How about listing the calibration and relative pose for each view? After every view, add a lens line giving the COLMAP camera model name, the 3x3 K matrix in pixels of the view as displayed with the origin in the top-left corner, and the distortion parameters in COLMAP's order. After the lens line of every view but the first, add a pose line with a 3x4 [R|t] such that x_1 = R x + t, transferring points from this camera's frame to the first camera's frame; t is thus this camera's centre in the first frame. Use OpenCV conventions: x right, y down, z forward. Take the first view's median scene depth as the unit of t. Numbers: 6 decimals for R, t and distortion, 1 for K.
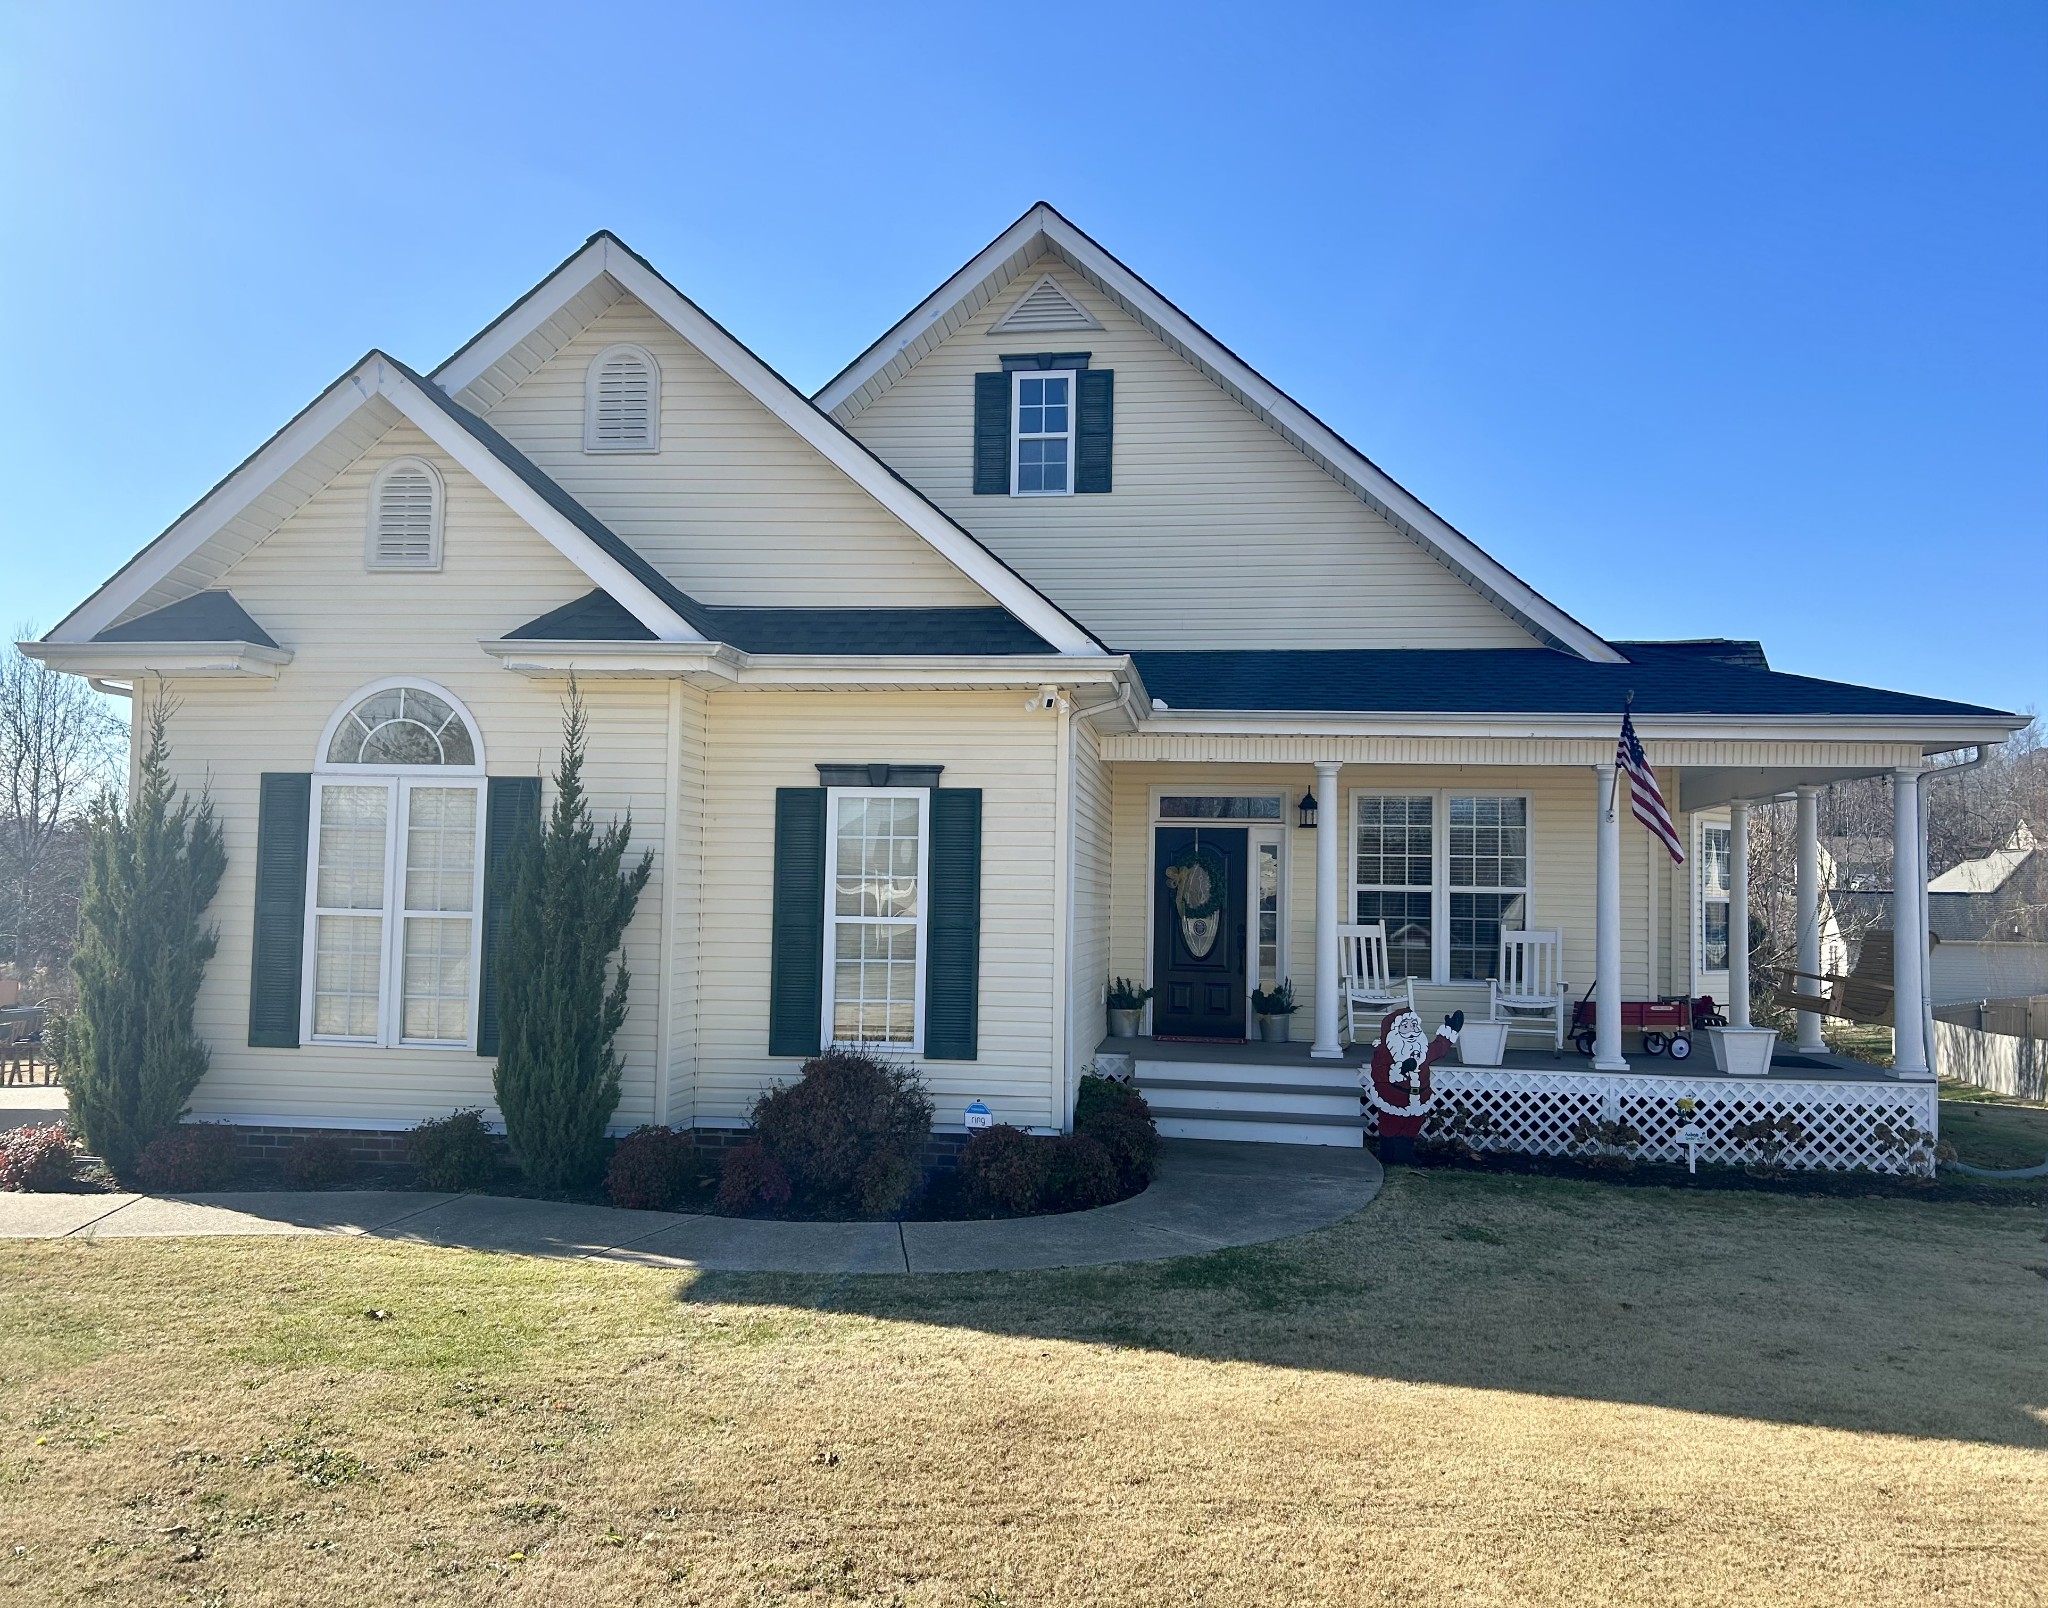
lens RADIAL K [[1565.4, 0, 1024.0], [0, 1565.4, 804.0], [0, 0, 1]] dist [0.101615, -0.202066]
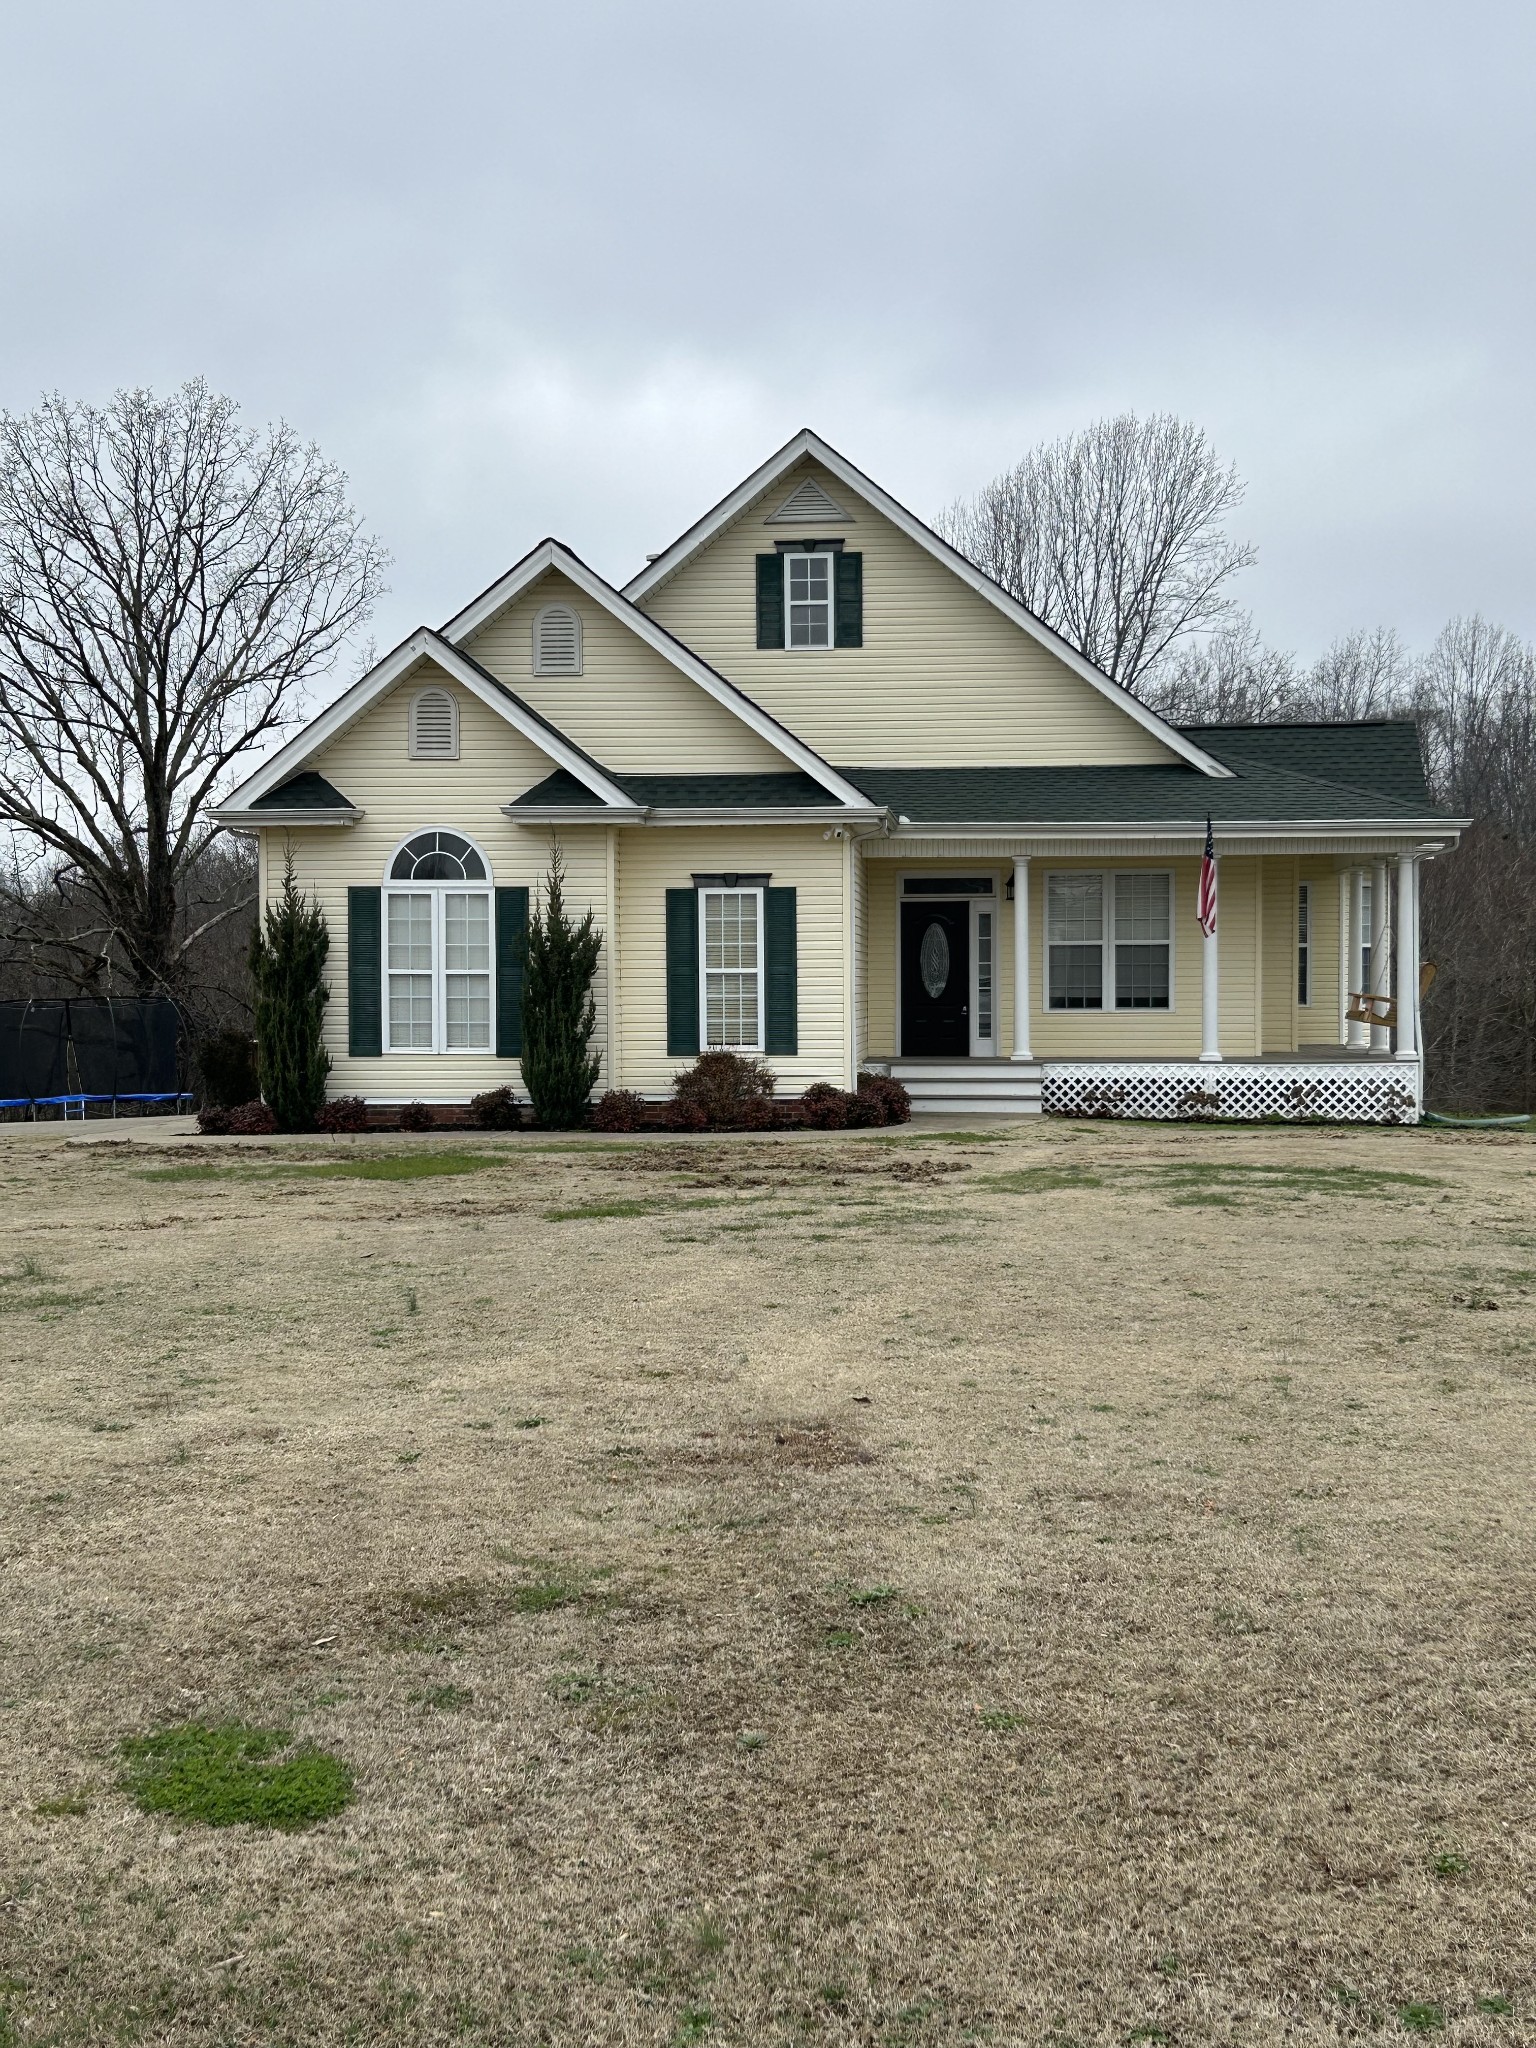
lens RADIAL K [[2504.2, 0, 801.1], [0, 2504.2, 1029.3], [0, 0, 1]] dist [0.119901, -0.004602]
pose [[0.998343, -0.025559, 0.051555, -0.156936], [0.021239, 0.996351, 0.082660, -0.076205], [-0.053480, -0.081428, 0.995243, -1.559022]]
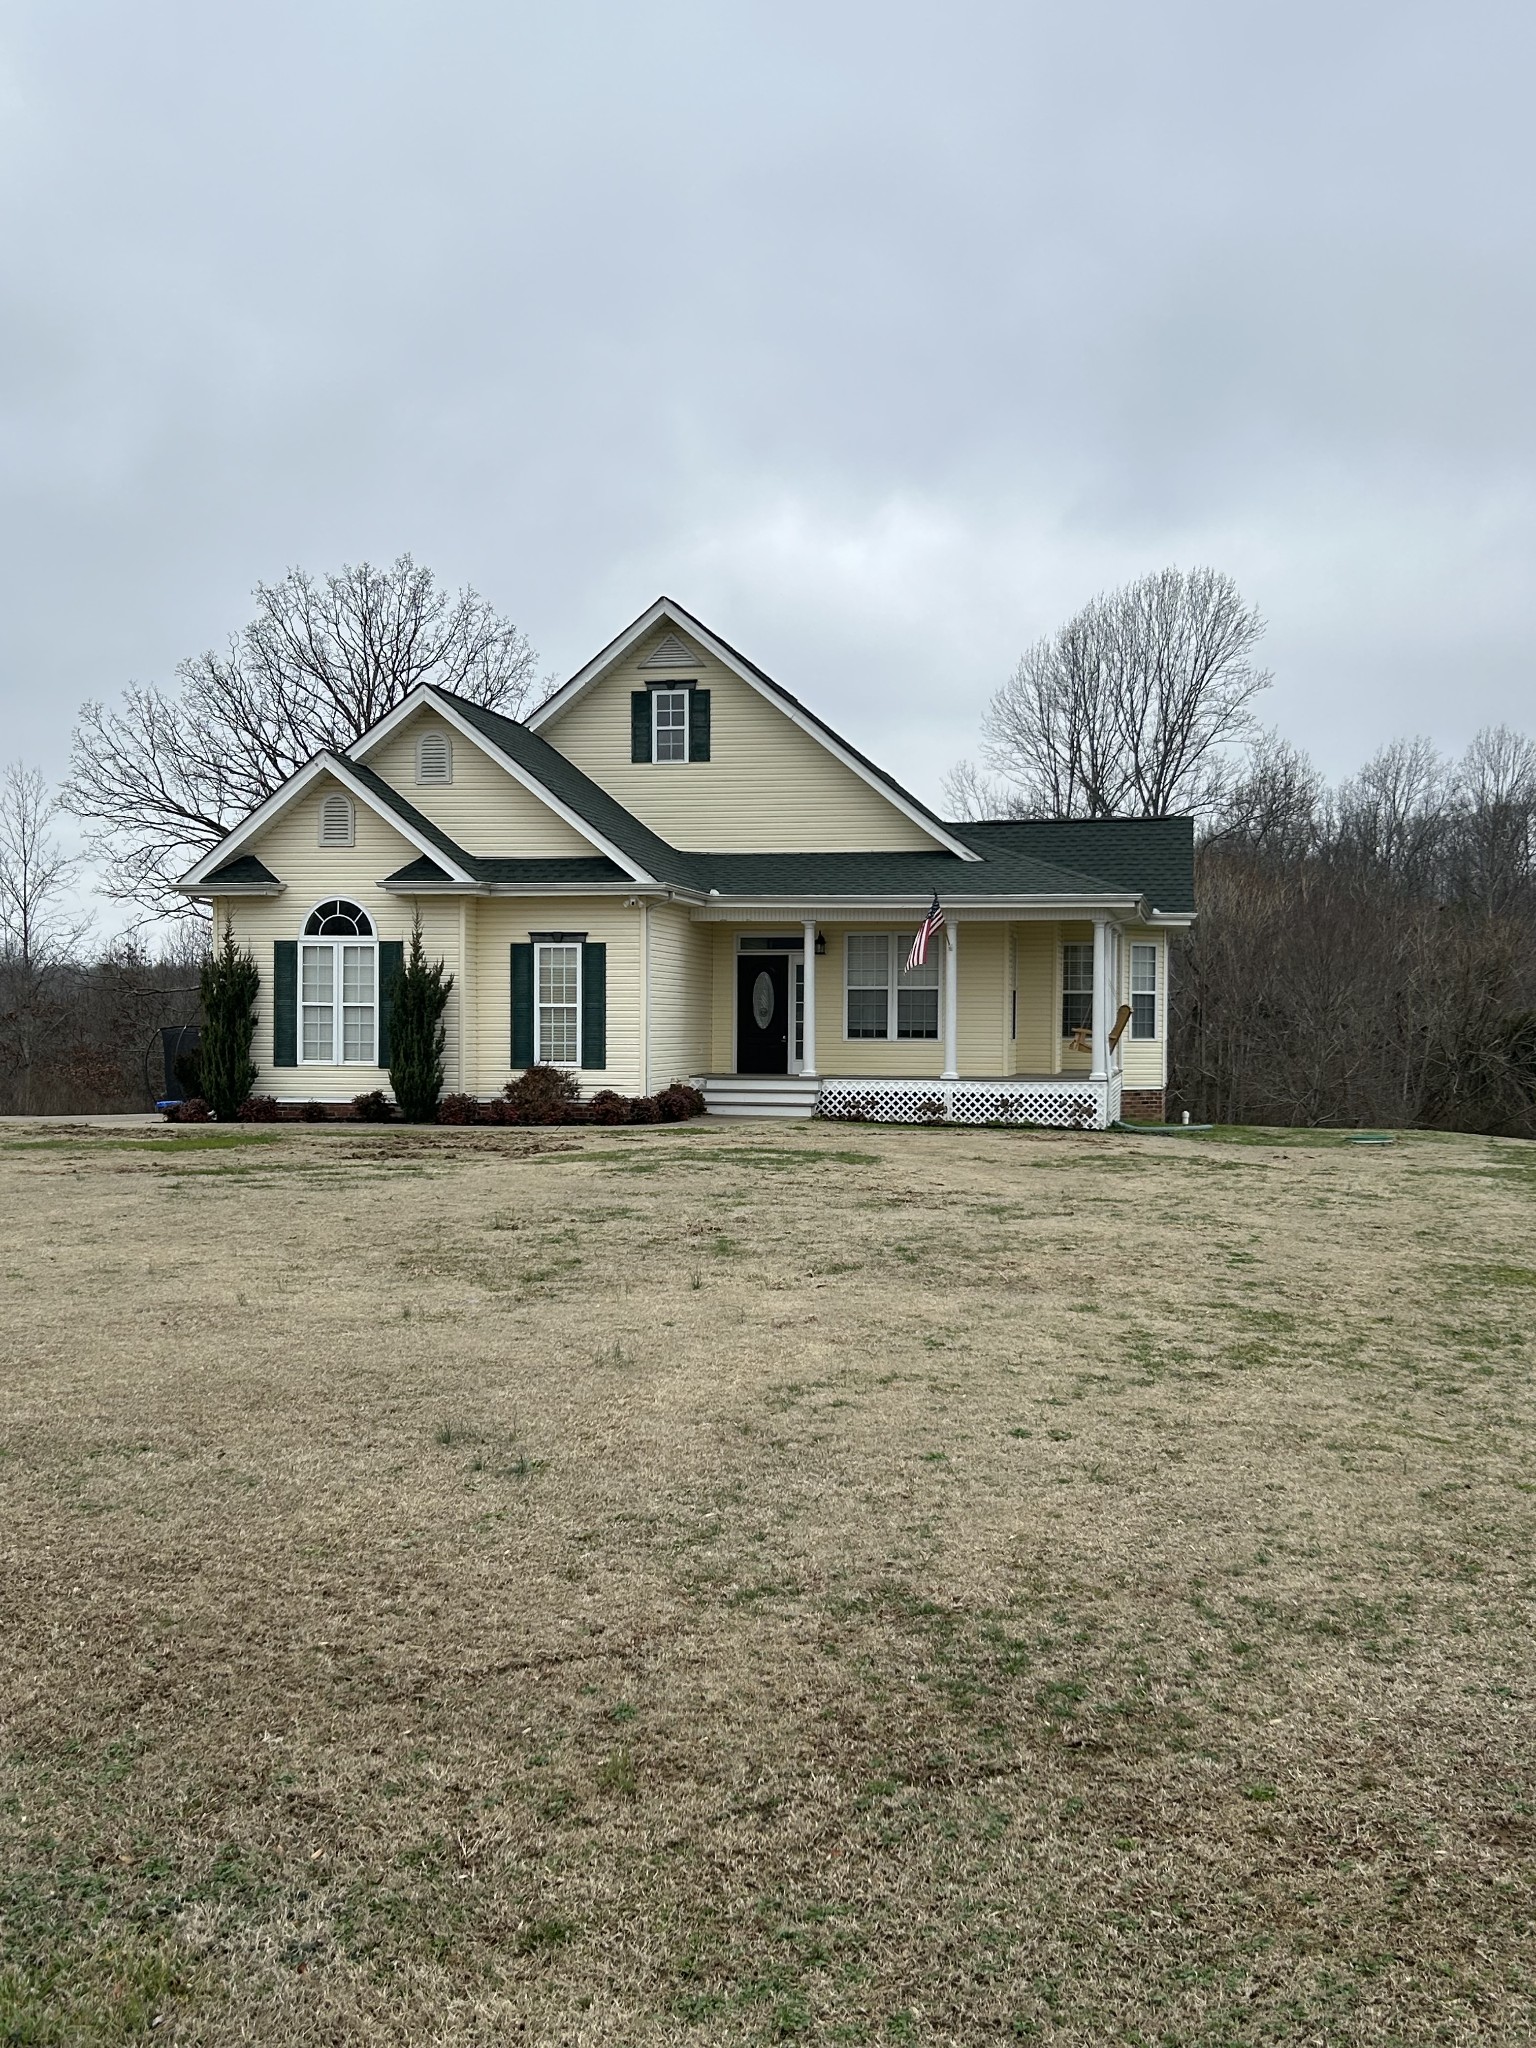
lens RADIAL K [[2042.8, 0, 820.6], [0, 2042.8, 1028.5], [0, 0, 1]] dist [0.105615, -0.237950]
pose [[0.998488, -0.014719, -0.052961, 0.408486], [0.018085, 0.997809, 0.063638, -0.064789], [0.051908, -0.064499, 0.996567, -1.755542]]
